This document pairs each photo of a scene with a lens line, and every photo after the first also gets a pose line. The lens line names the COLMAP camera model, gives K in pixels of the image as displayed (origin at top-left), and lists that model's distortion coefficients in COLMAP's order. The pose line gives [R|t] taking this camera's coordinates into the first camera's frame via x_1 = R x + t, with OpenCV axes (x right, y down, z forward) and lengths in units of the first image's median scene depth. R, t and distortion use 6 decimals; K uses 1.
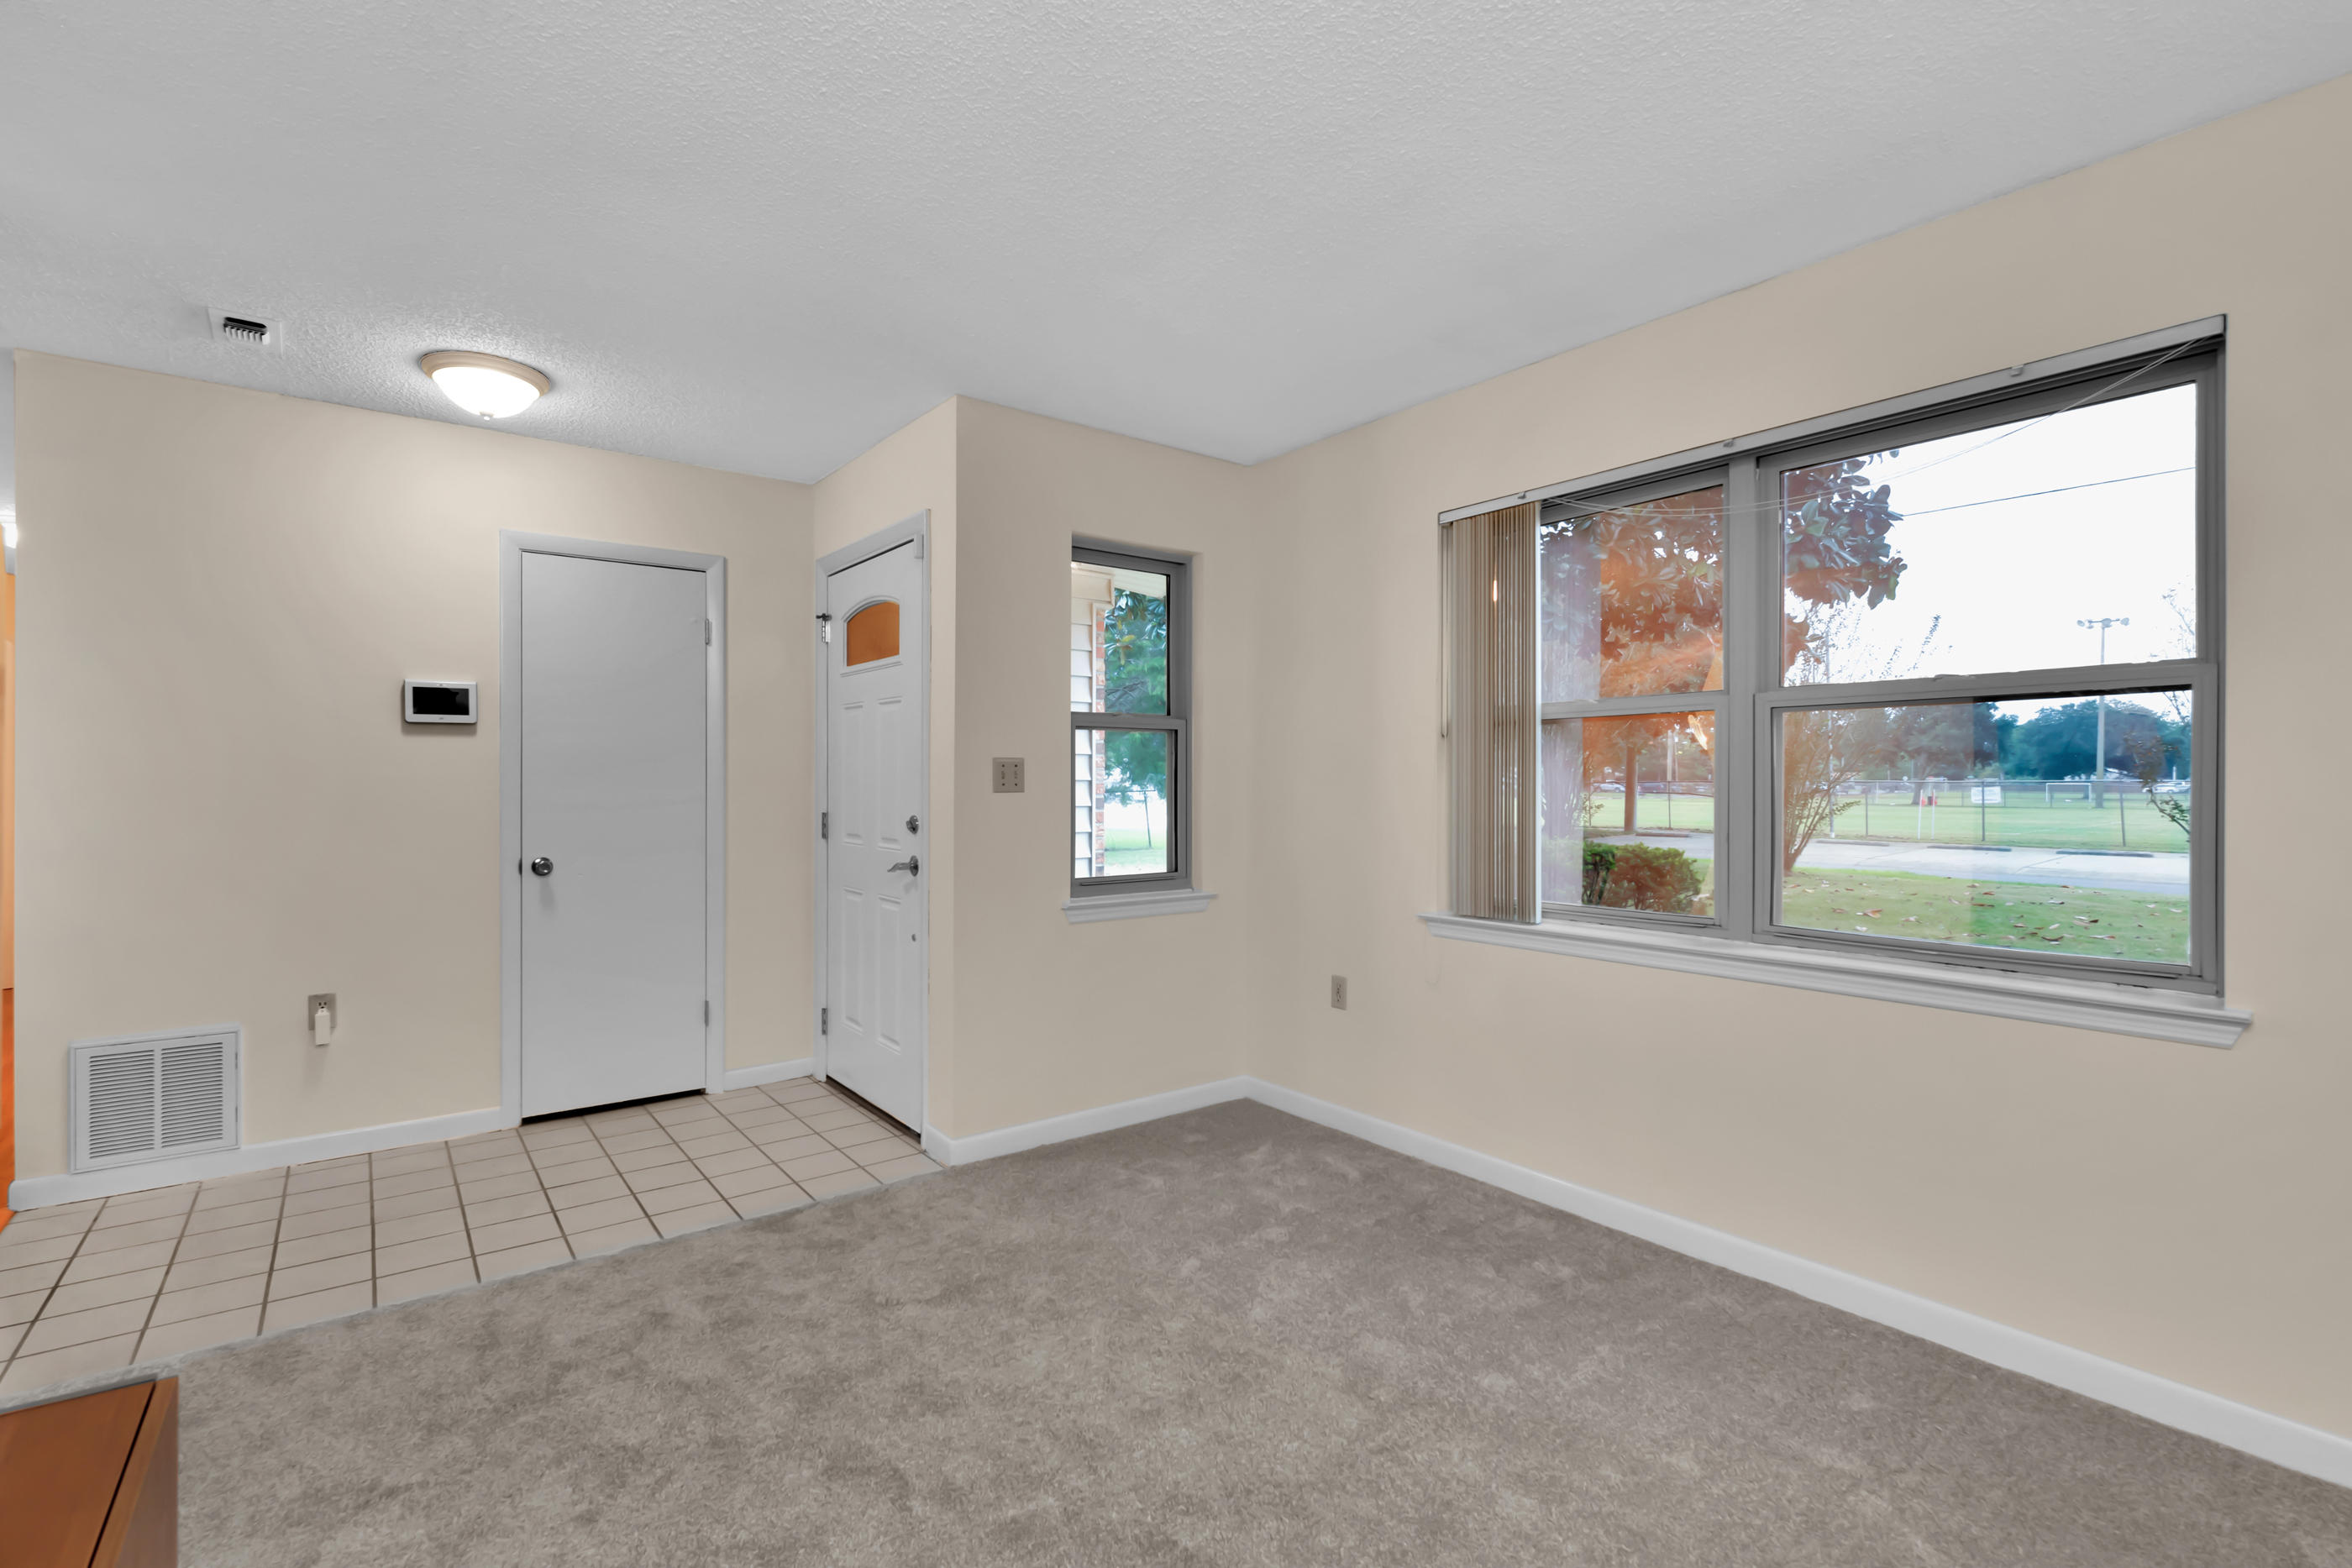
lens RADIAL K [[1056.2, 0, 1188.4], [0, 1056.2, 781.4], [0, 0, 1]] dist [-0.003259, -0.000847]
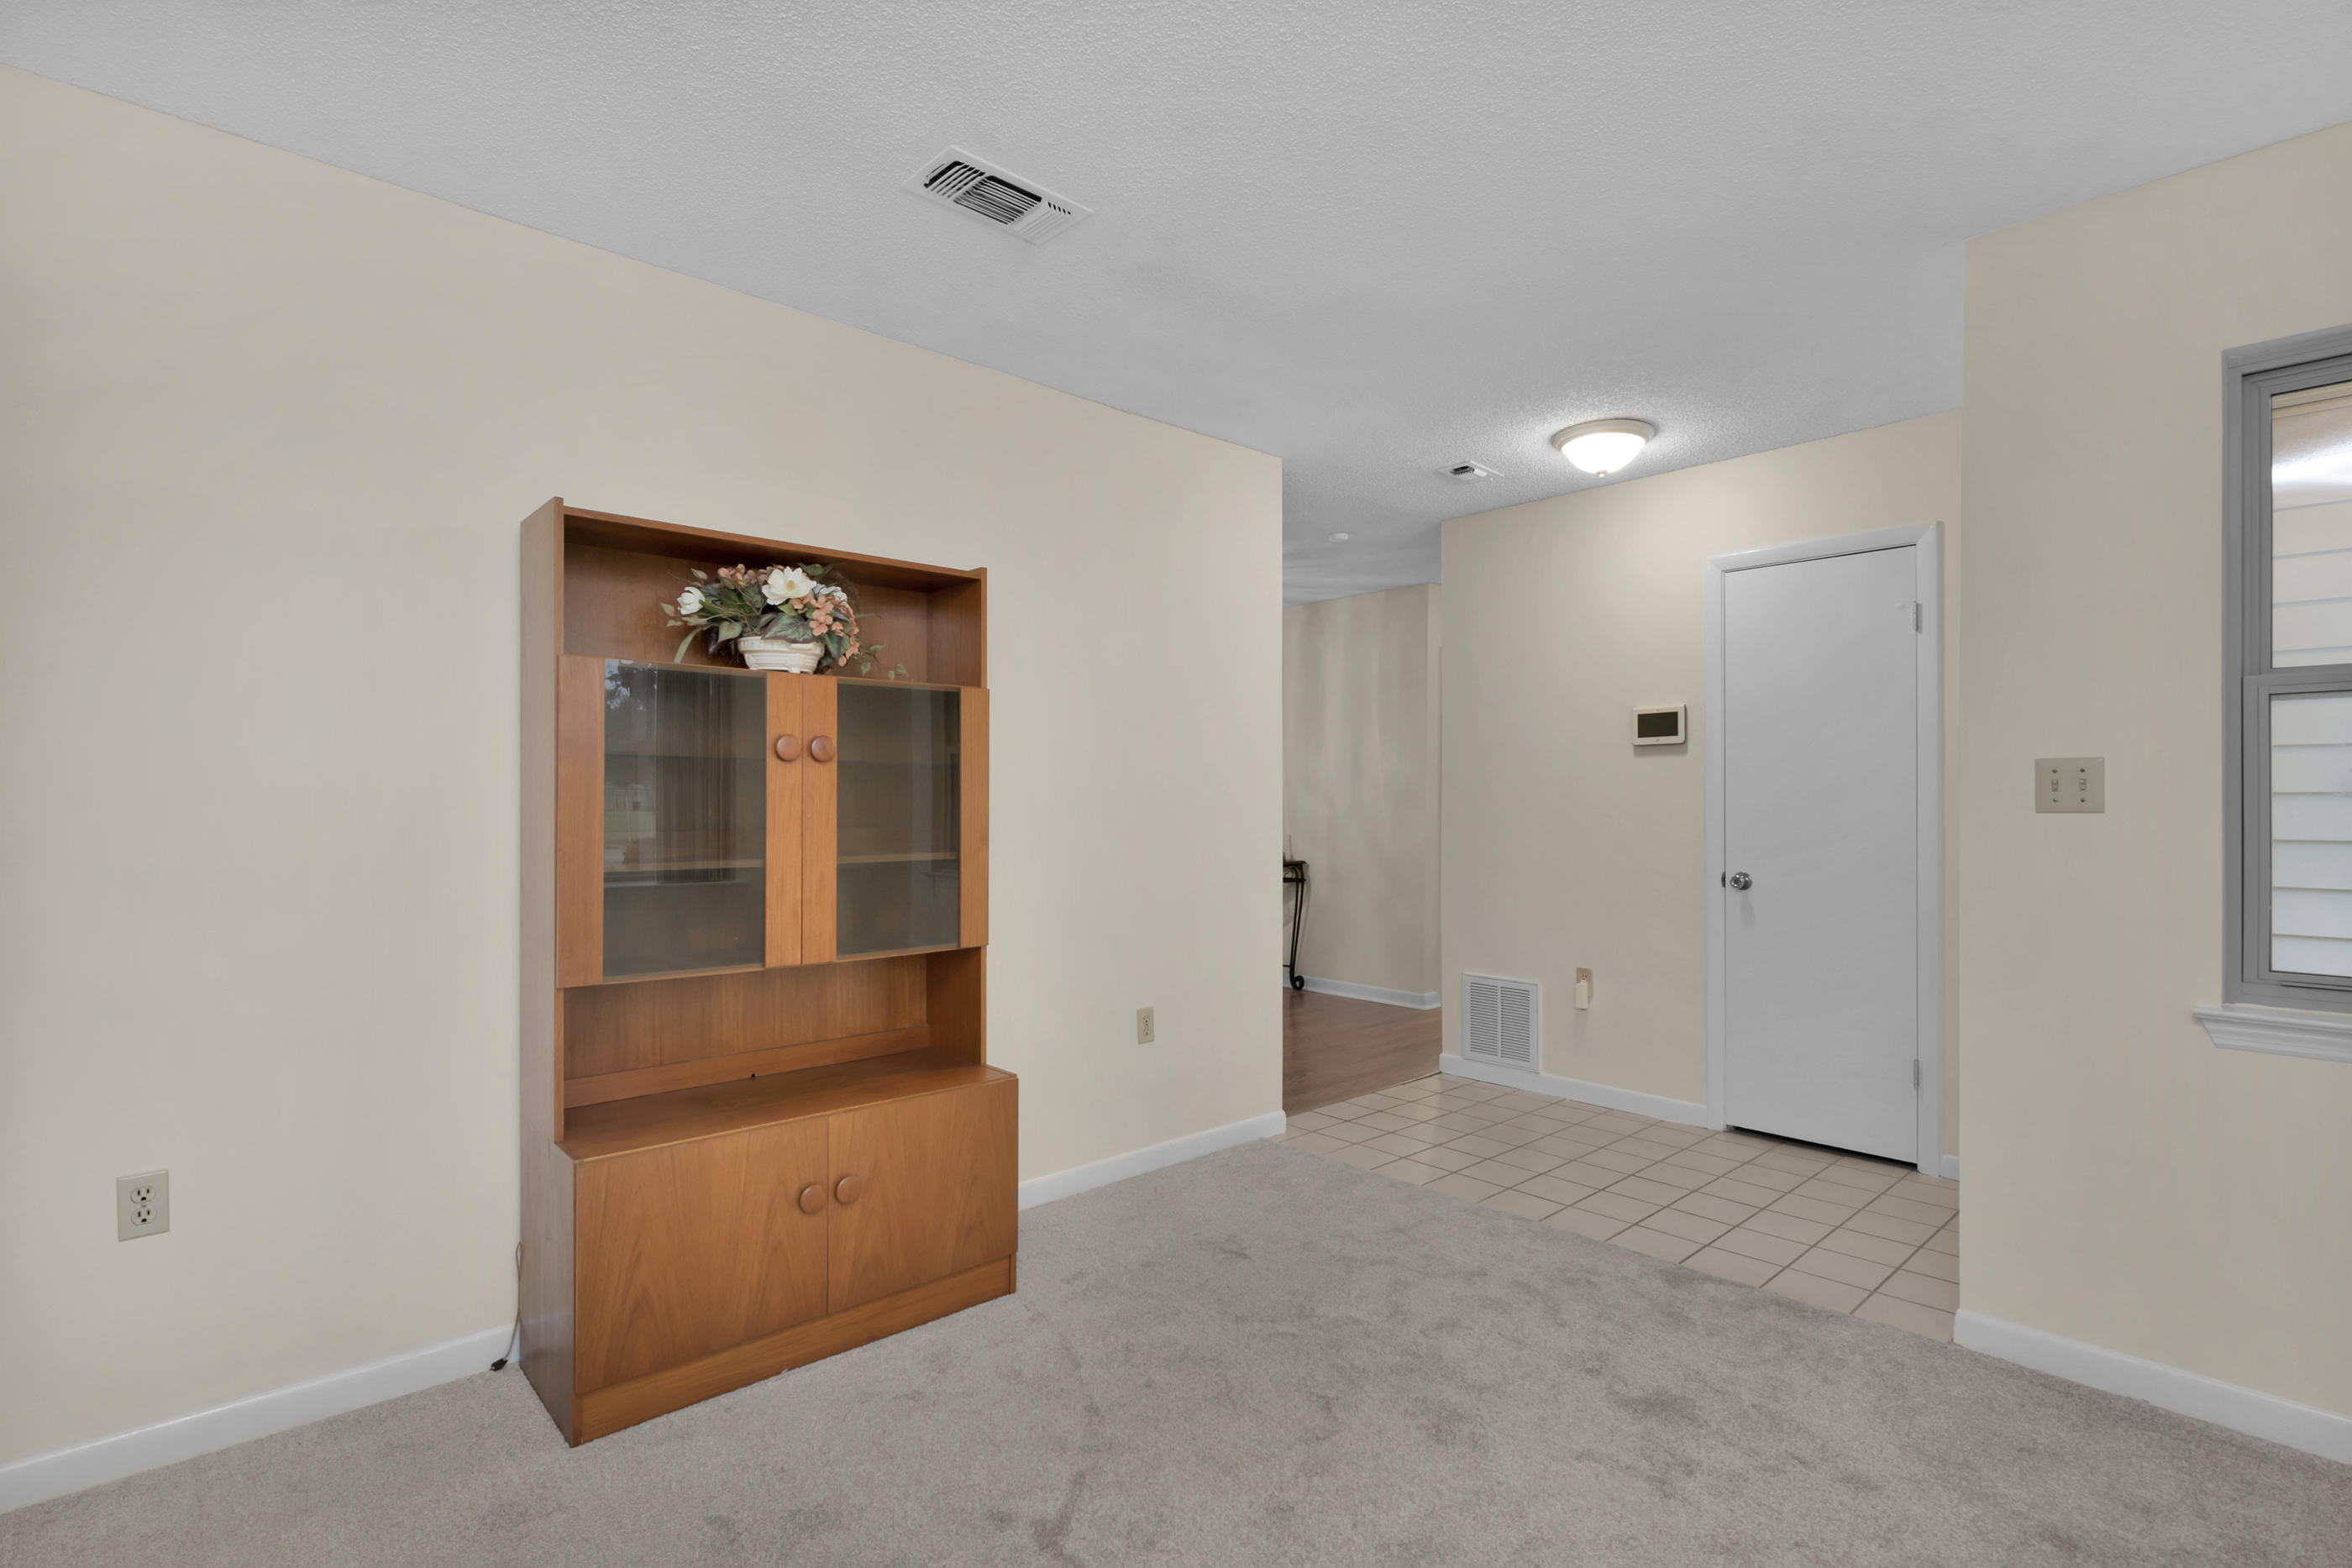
lens RADIAL K [[1114.6, 0, 1112.6], [0, 1114.6, 803.1], [0, 0, 1]] dist [-0.000983, -0.000270]
pose [[0.052278, 0.003936, -0.998625, 0.474350], [0.004410, 0.999982, 0.004172, -0.000548], [0.998623, -0.004622, 0.052259, 0.392688]]
